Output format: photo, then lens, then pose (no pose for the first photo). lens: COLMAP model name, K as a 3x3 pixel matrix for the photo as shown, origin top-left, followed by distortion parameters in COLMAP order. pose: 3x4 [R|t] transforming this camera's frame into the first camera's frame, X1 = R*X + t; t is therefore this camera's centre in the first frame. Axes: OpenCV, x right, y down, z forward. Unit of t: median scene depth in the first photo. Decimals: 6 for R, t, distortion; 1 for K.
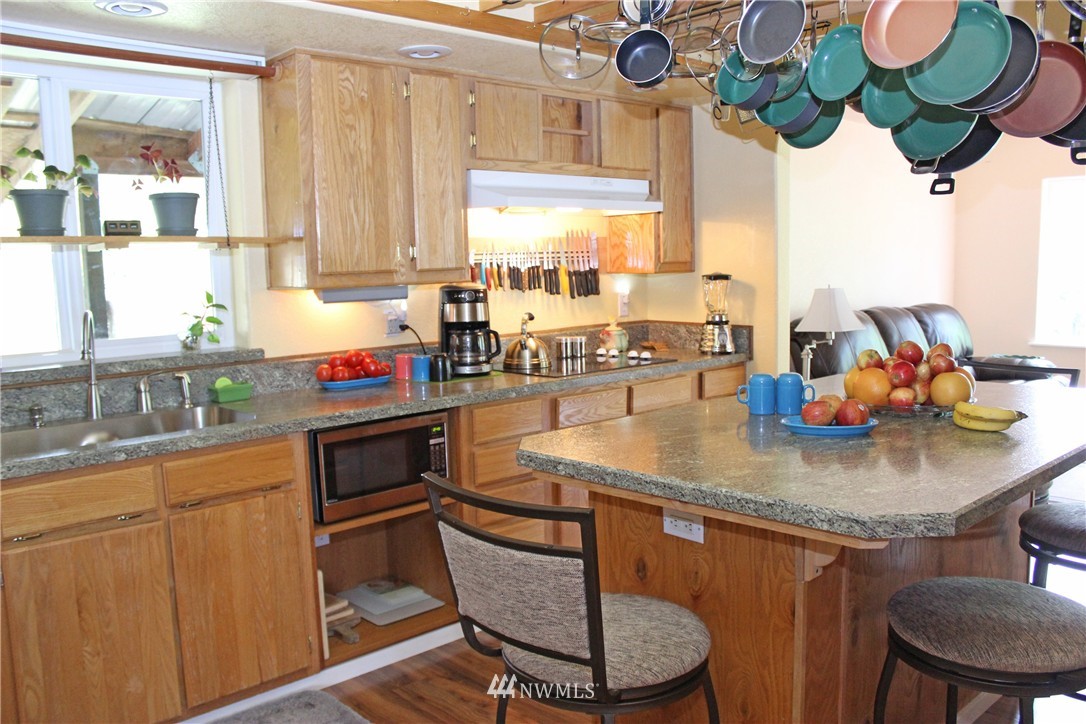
lens RADIAL K [[913.8, 0, 541.8], [0, 913.8, 363.1], [0, 0, 1]] dist [-0.142684, 0.133060]
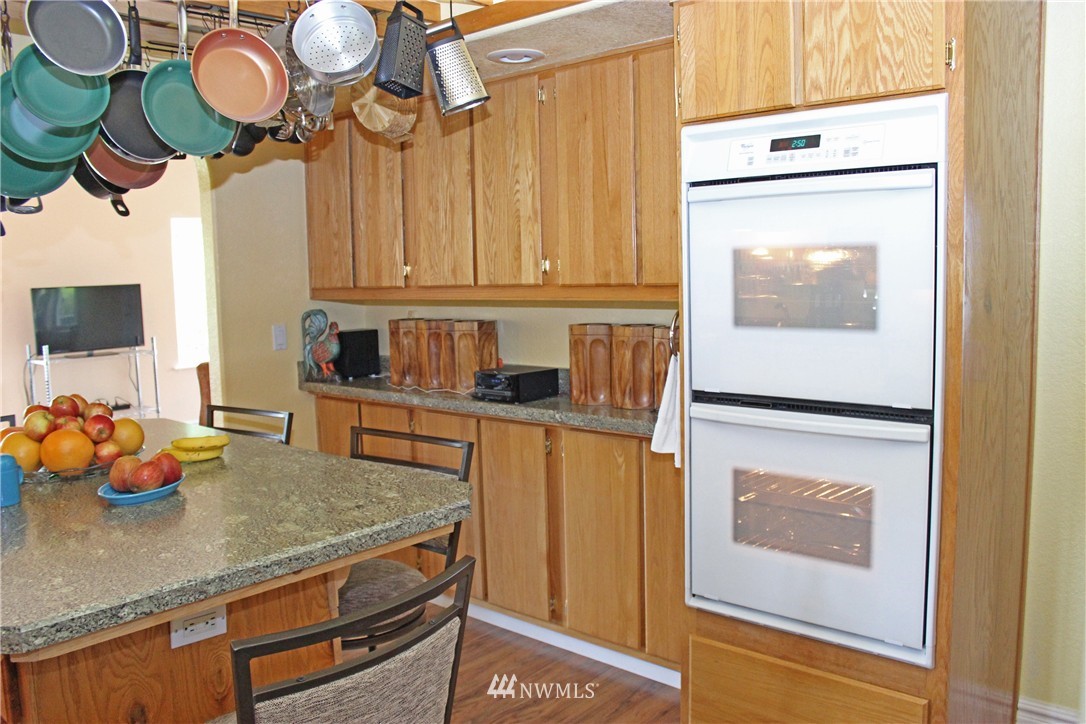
lens RADIAL K [[913.8, 0, 546.4], [0, 913.8, 370.7], [0, 0, 1]] dist [-0.142684, 0.133060]
pose [[-0.076100, -0.092235, 0.992825, -0.778337], [0.142936, 0.984419, 0.102411, -0.106604], [-0.986802, 0.149704, -0.061730, 0.819901]]
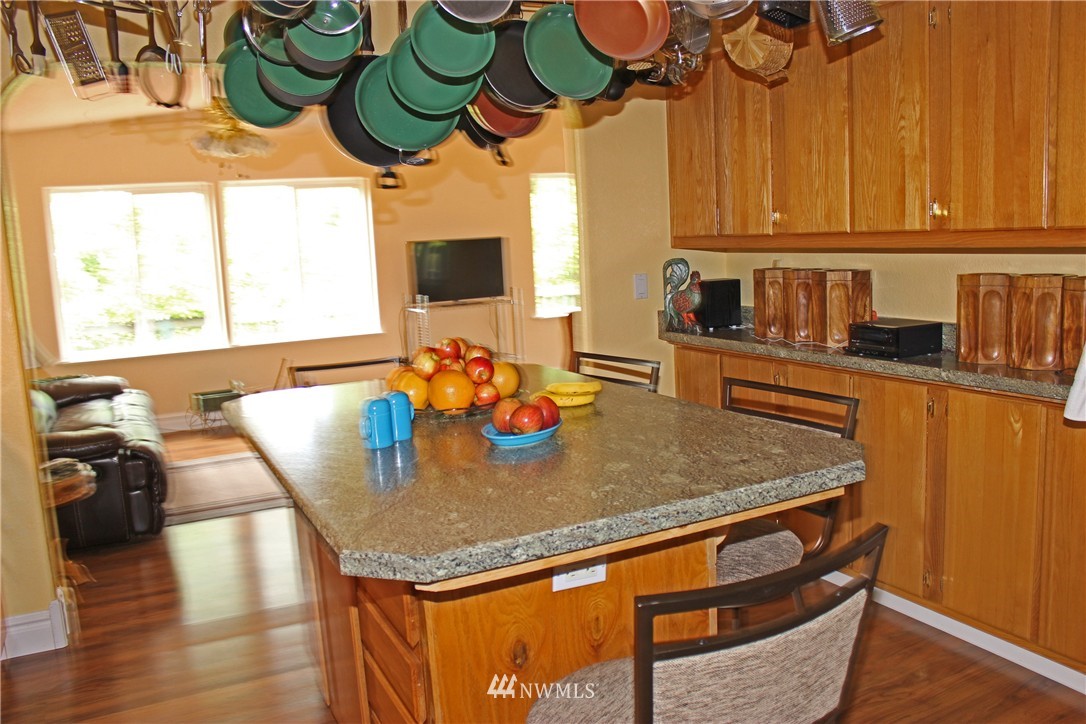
lens RADIAL K [[913.8, 0, 549.4], [0, 913.8, 372.3], [0, 0, 1]] dist [-0.142684, 0.133060]
pose [[0.284936, -0.139617, 0.948324, -0.722452], [0.152668, 0.983317, 0.098897, -0.101601], [-0.946311, 0.116600, 0.301497, 0.886085]]
